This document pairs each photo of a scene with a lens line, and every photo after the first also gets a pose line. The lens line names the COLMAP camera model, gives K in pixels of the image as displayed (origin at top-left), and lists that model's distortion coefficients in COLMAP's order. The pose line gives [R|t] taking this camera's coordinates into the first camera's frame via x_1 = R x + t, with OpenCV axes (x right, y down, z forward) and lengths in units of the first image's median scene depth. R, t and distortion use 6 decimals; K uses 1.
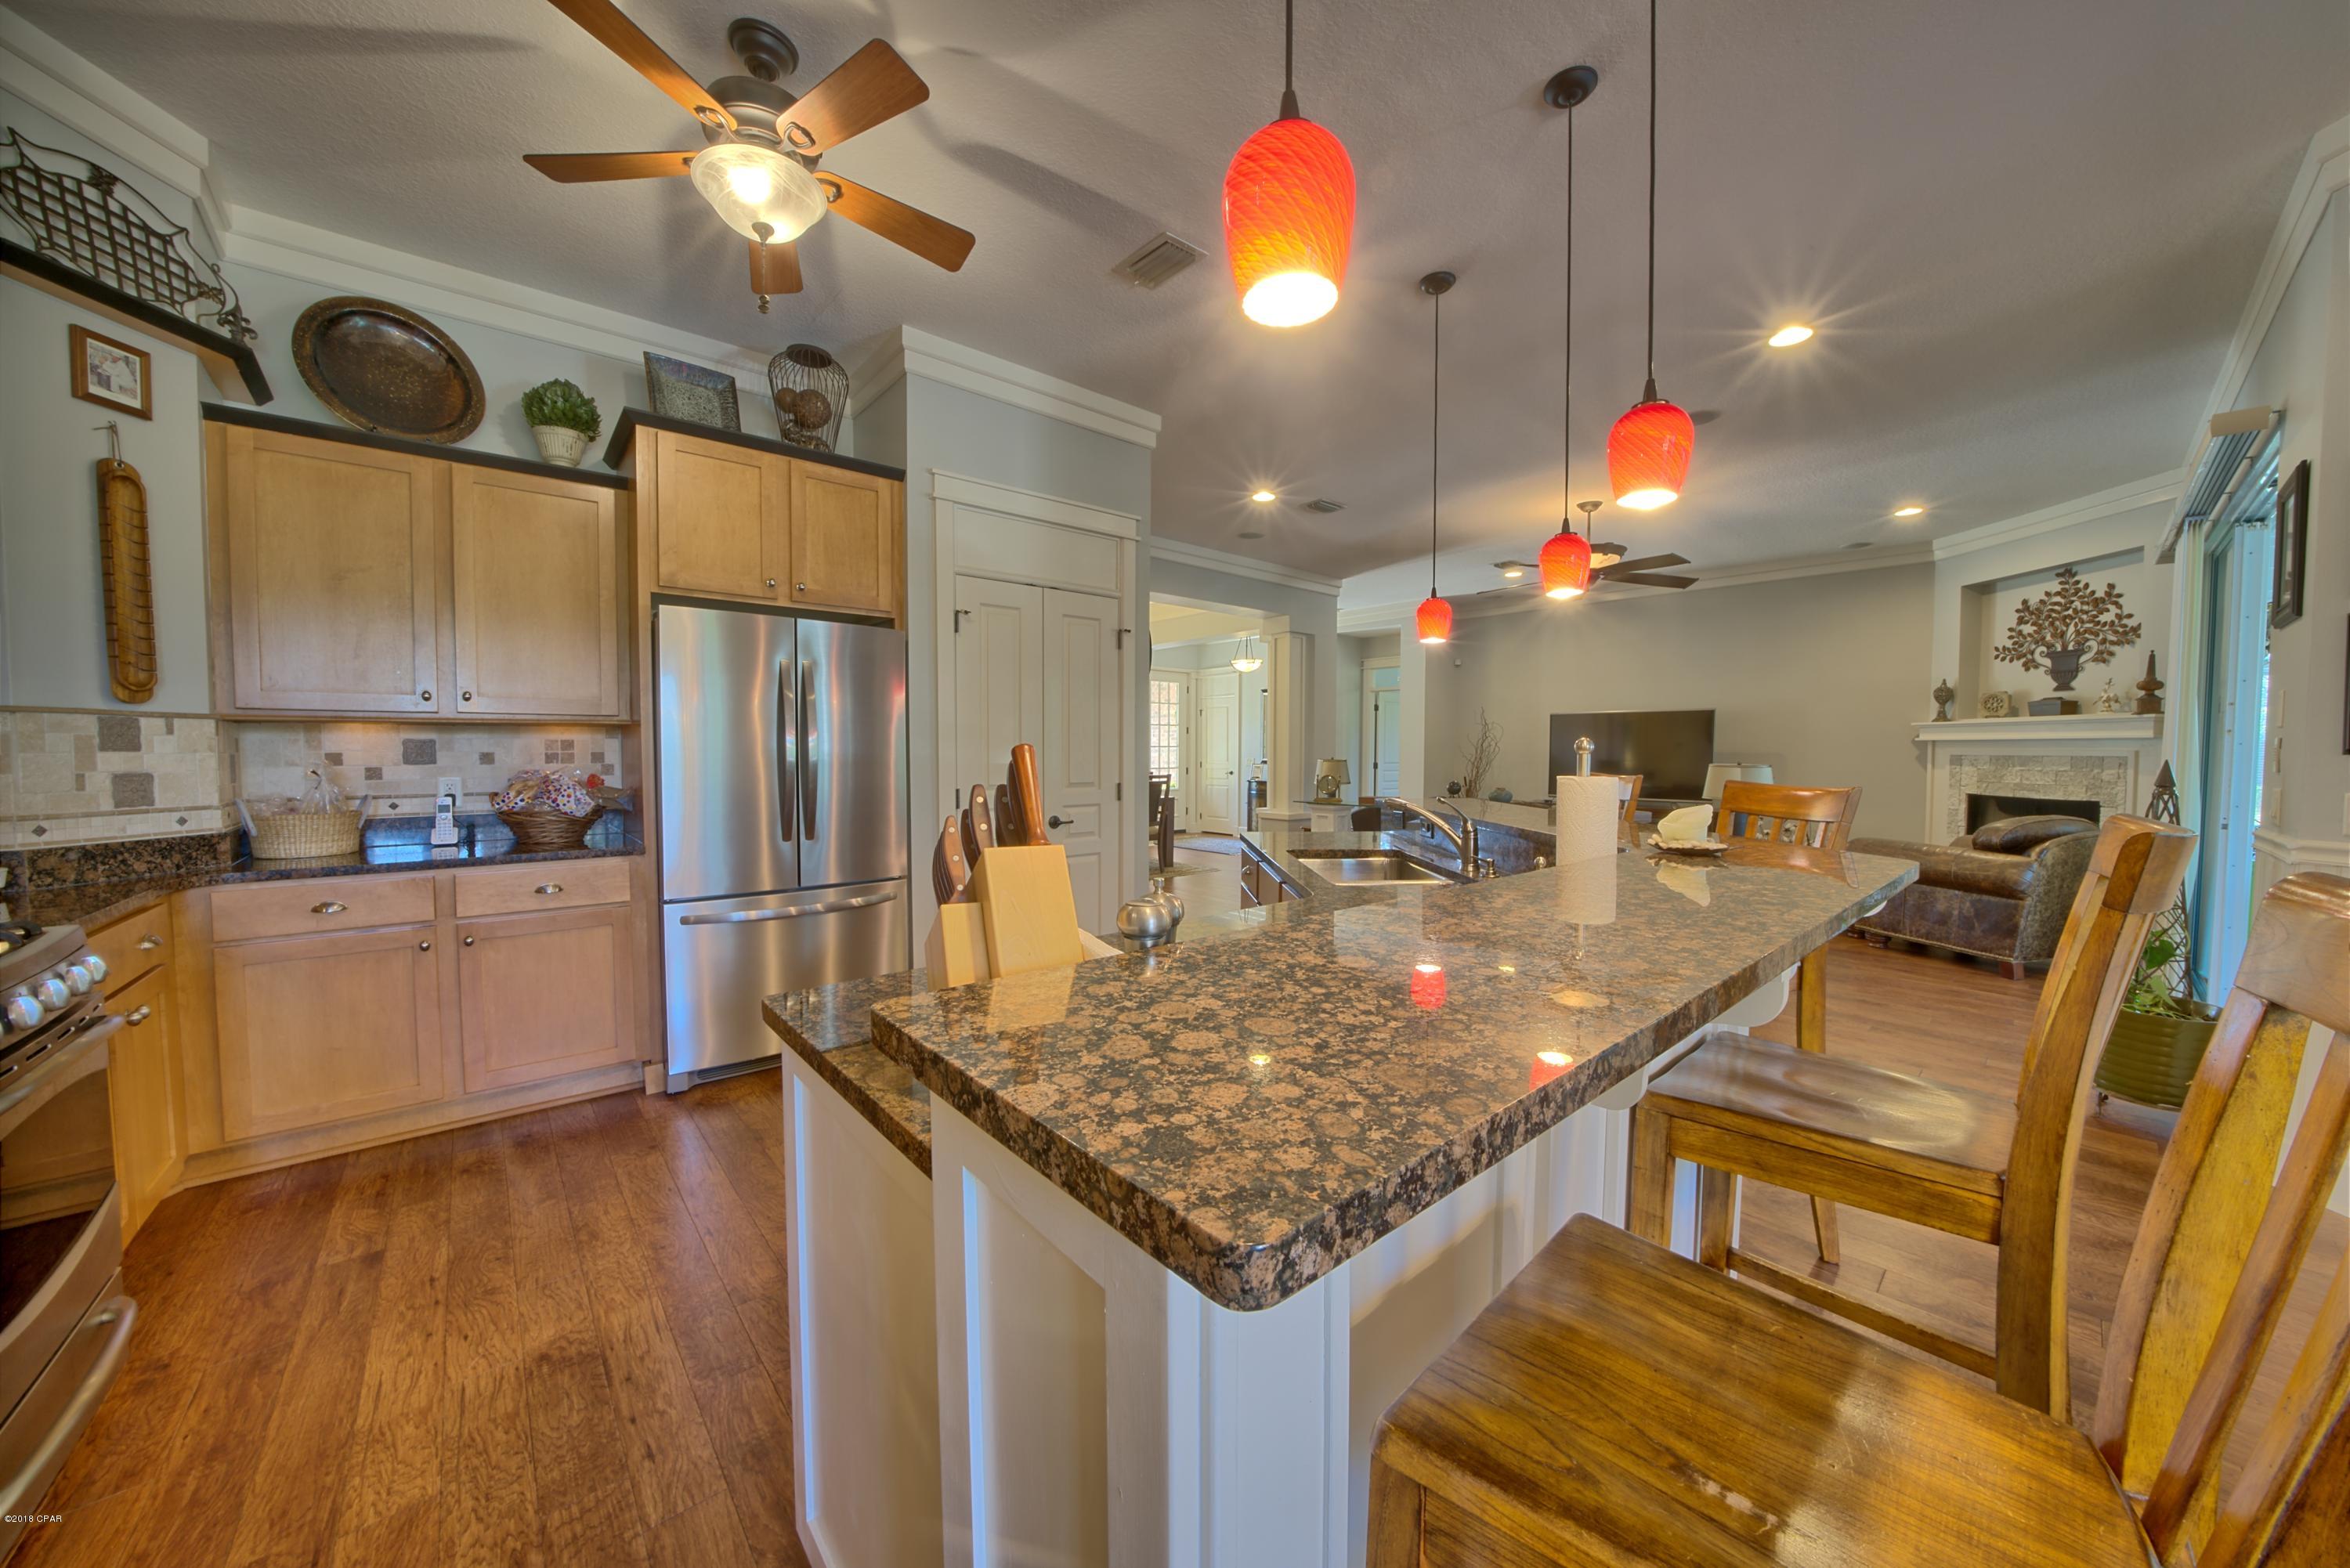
lens RADIAL K [[813.1, 0, 1174.6], [0, 813.1, 781.9], [0, 0, 1]] dist [-0.025975, 0.002906]
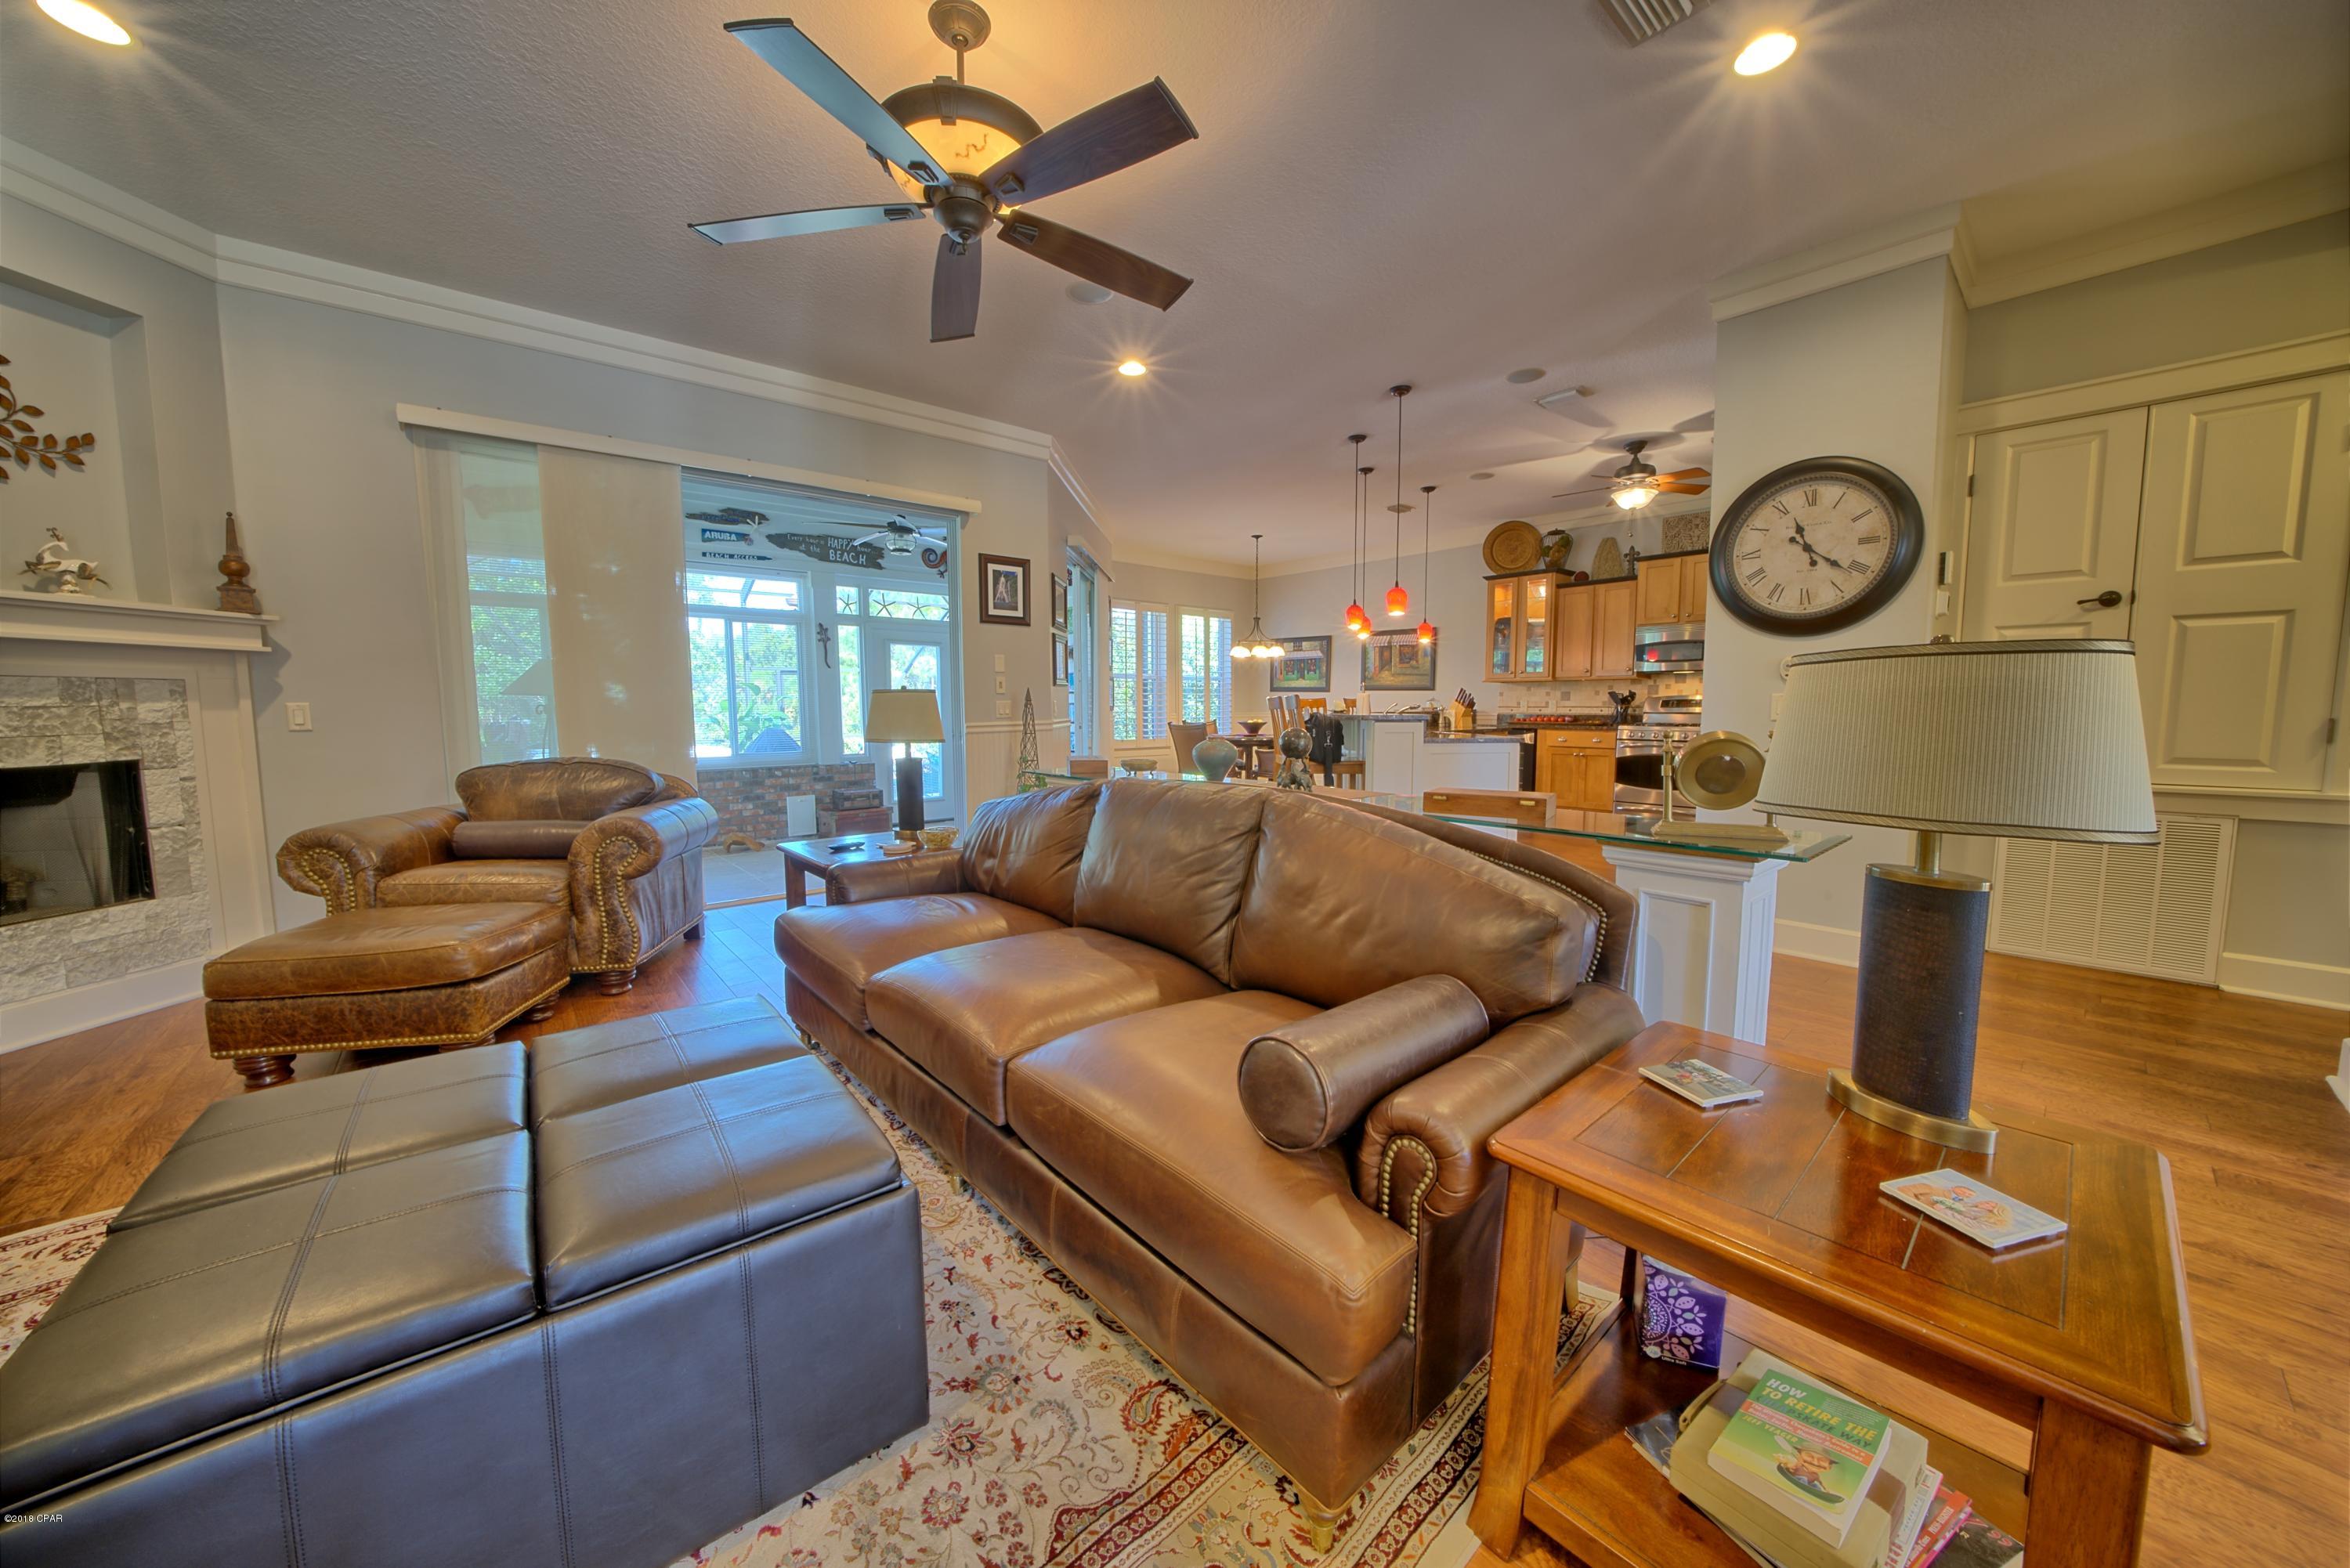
lens RADIAL K [[813.1, 0, 1165.7], [0, 813.1, 783.9], [0, 0, 1]] dist [-0.025975, 0.002906]
pose [[-0.999950, 0.001297, 0.009905, 0.408164], [0.002627, 0.990785, 0.135421, -0.028634], [-0.009638, 0.135440, -0.990739, 1.416524]]
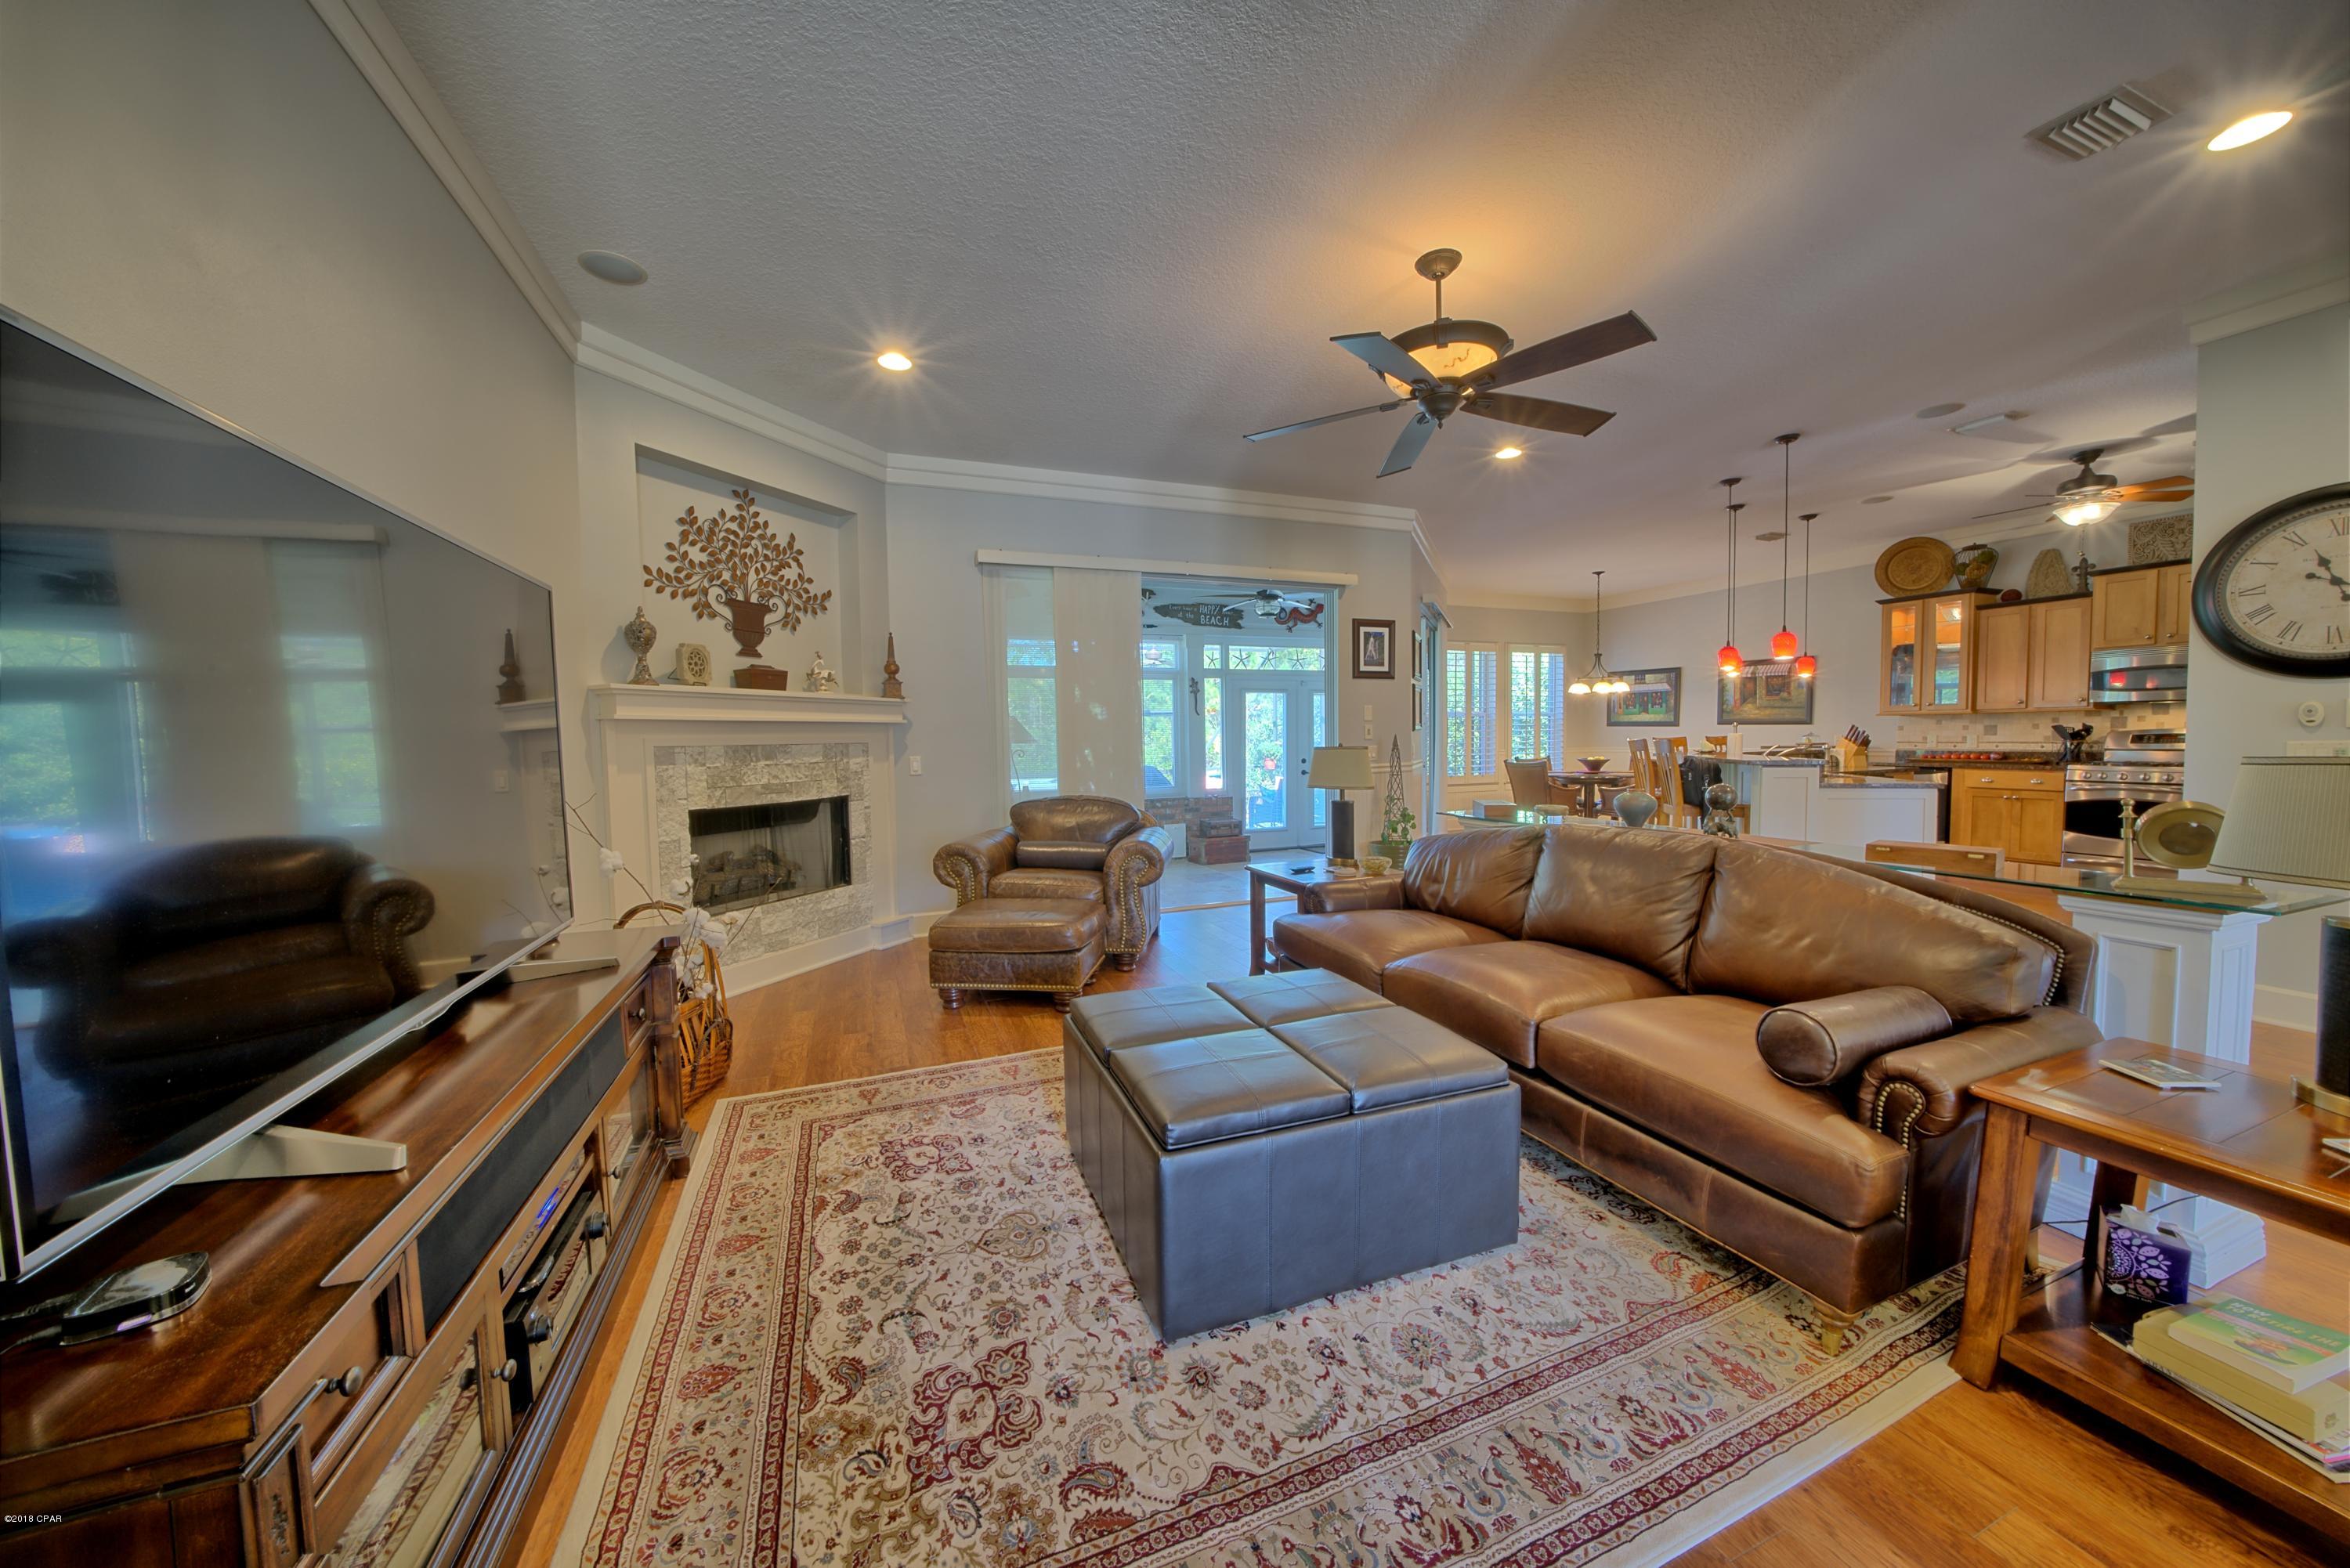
lens RADIAL K [[813.1, 0, 1164.9], [0, 813.1, 782.4], [0, 0, 1]] dist [-0.025975, 0.002906]
pose [[-0.939317, -0.005359, 0.343009, 0.497693], [0.028259, 0.995271, 0.092935, -0.057081], [-0.341885, 0.096989, -0.934724, 1.572940]]
